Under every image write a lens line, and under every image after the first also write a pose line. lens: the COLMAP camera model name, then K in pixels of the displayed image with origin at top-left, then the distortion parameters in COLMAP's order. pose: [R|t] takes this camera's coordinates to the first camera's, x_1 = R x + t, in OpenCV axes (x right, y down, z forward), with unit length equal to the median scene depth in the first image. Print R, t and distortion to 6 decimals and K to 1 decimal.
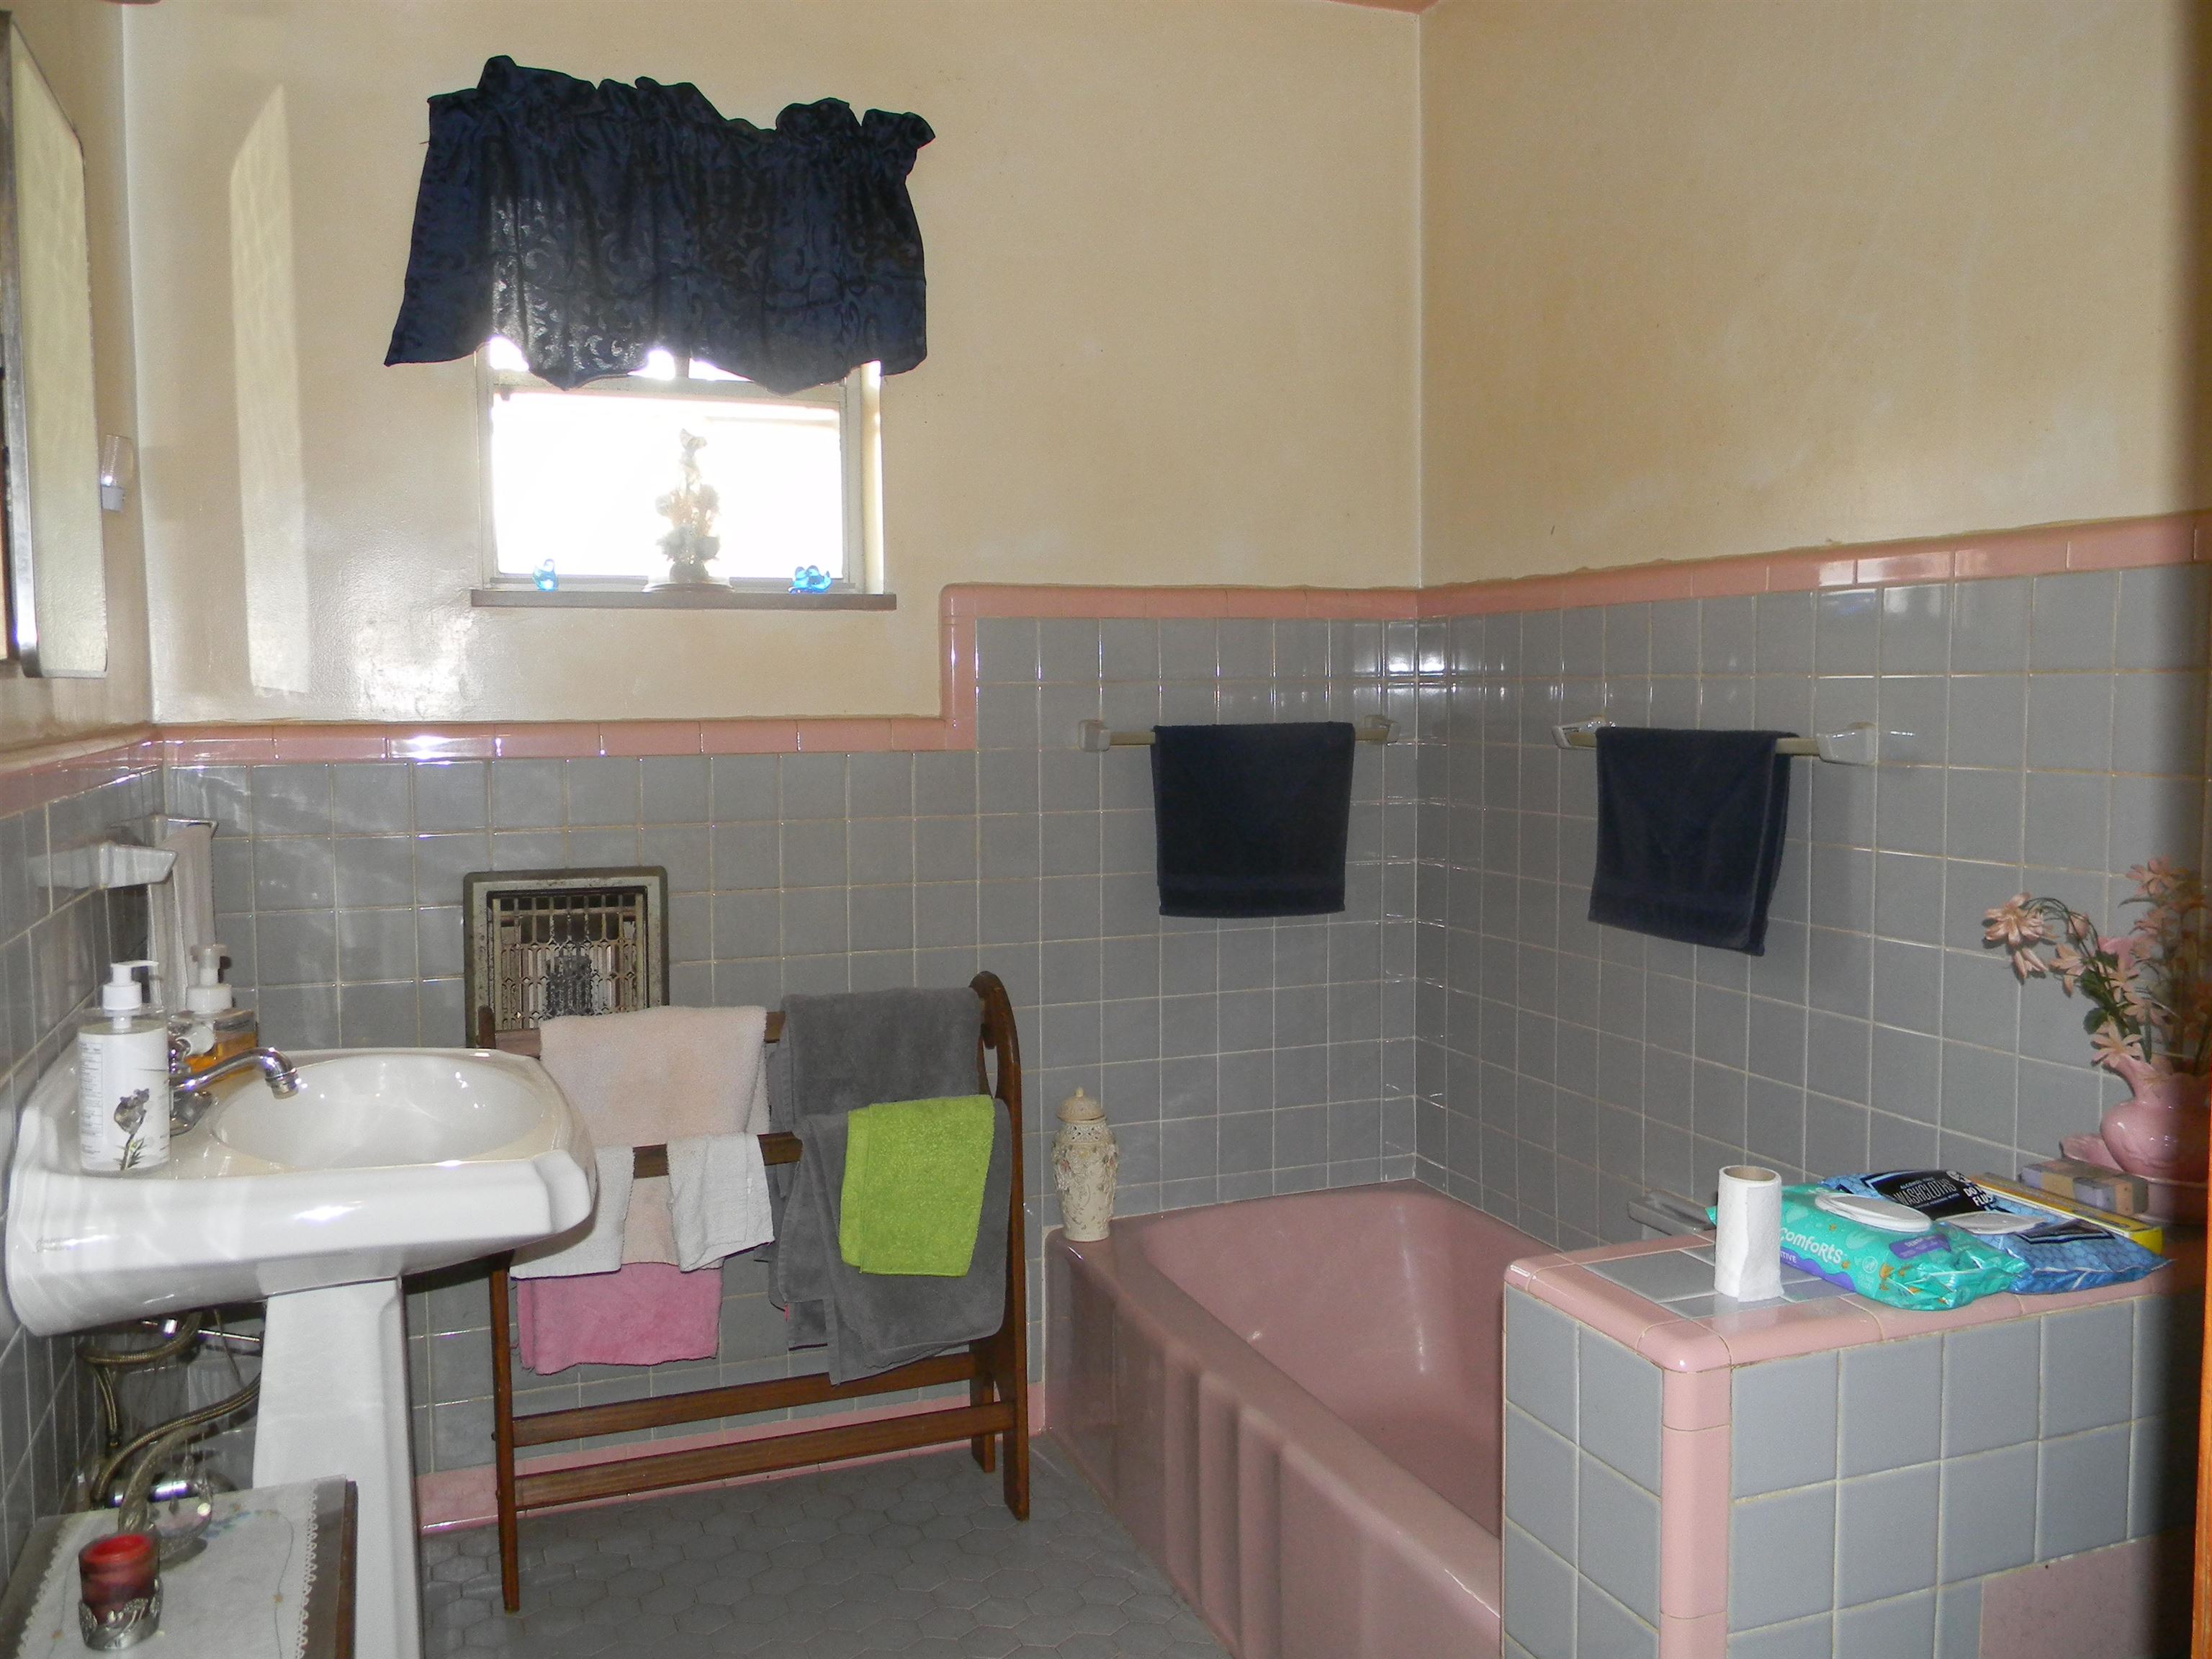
lens RADIAL K [[1786.9, 0, 1091.7], [0, 1786.9, 828.9], [0, 0, 1]] dist [0.001225, -0.017826]
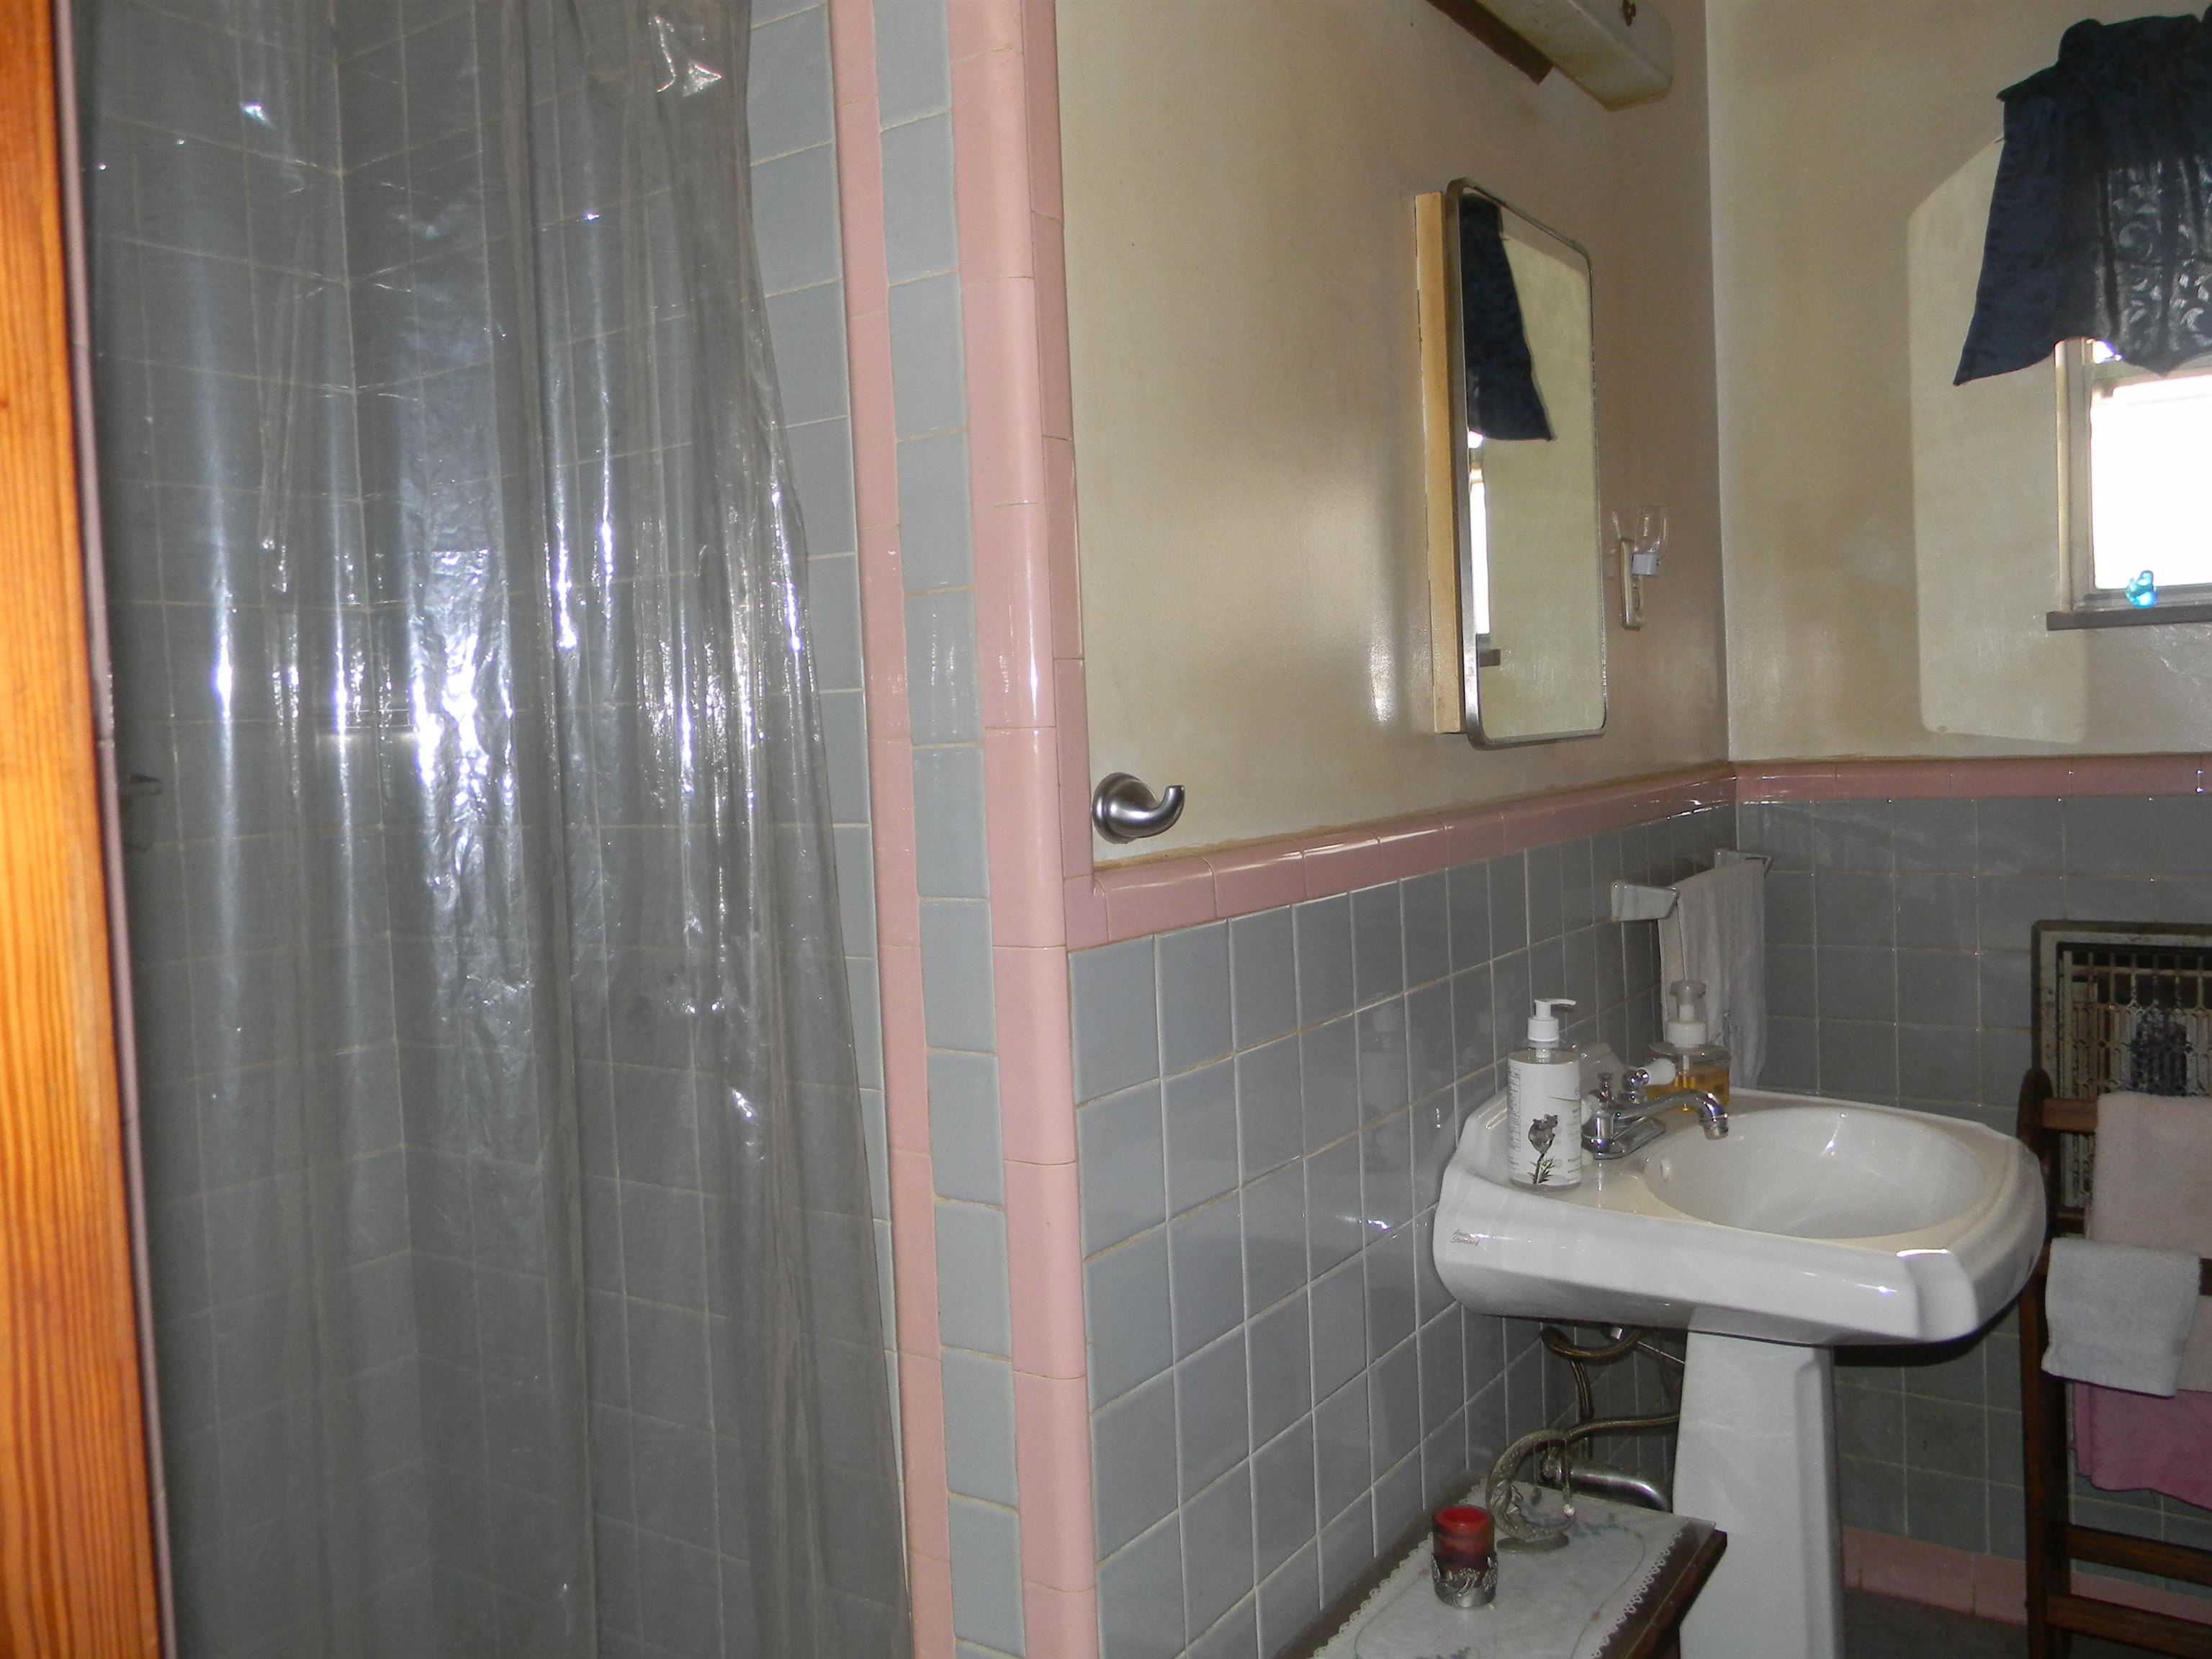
lens RADIAL K [[1786.9, 0, 1094.2], [0, 1786.9, 823.0], [0, 0, 1]] dist [0.001225, -0.017826]
pose [[0.574161, 0.026143, -0.818325, 0.127628], [-0.025631, 0.999574, 0.013950, -0.026848], [0.818341, 0.012965, 0.574586, 0.075909]]
